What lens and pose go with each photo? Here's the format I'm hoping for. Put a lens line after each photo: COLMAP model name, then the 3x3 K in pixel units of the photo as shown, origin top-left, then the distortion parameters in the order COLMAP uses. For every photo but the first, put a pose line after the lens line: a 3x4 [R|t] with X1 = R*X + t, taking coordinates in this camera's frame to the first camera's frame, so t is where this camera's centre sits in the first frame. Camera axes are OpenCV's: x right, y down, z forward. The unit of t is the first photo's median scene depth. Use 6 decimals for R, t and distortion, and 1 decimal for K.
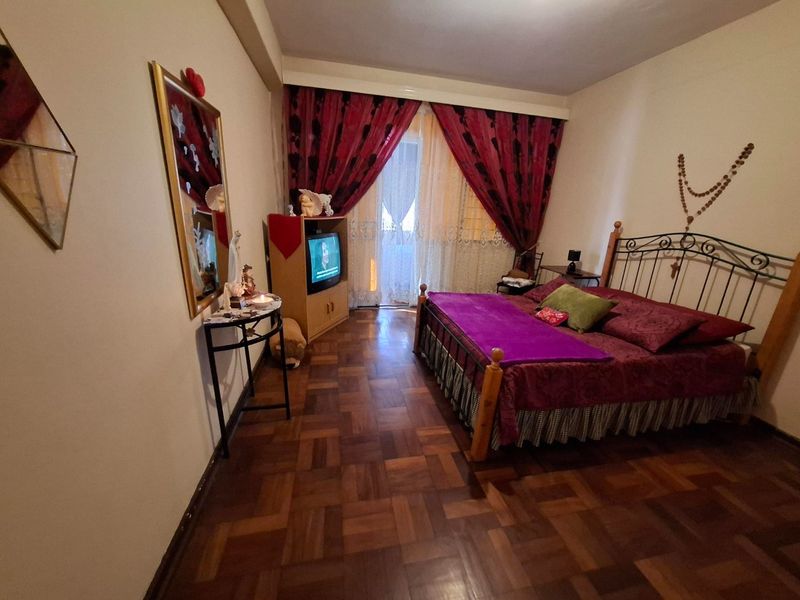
lens RADIAL K [[316.6, 0, 400.8], [0, 316.6, 299.0], [0, 0, 1]] dist [-0.000454, 0.001149]
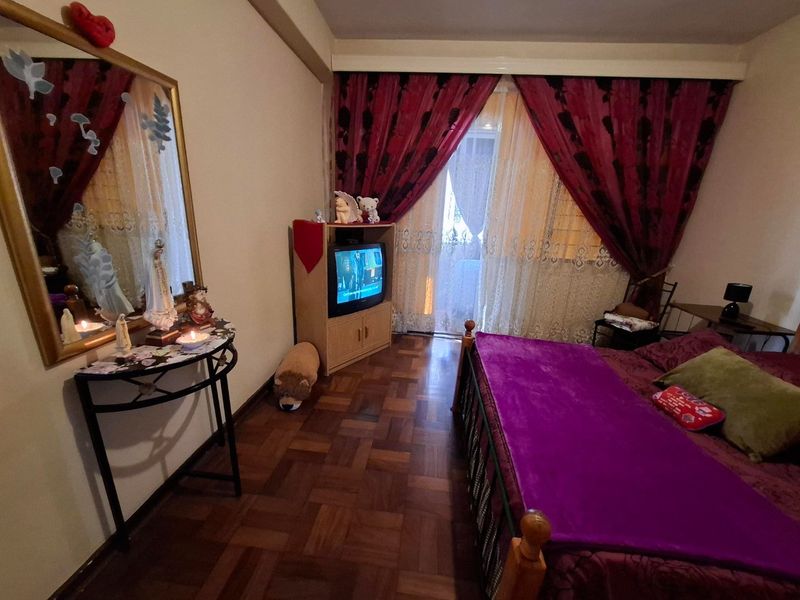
lens RADIAL K [[316.6, 0, 399.8], [0, 316.6, 302.5], [0, 0, 1]] dist [-0.000454, 0.001149]
pose [[0.954510, 0.084957, -0.285821, 0.098419], [-0.090245, 0.995905, -0.005355, -0.055823], [0.284196, 0.030905, 0.958268, 0.223488]]
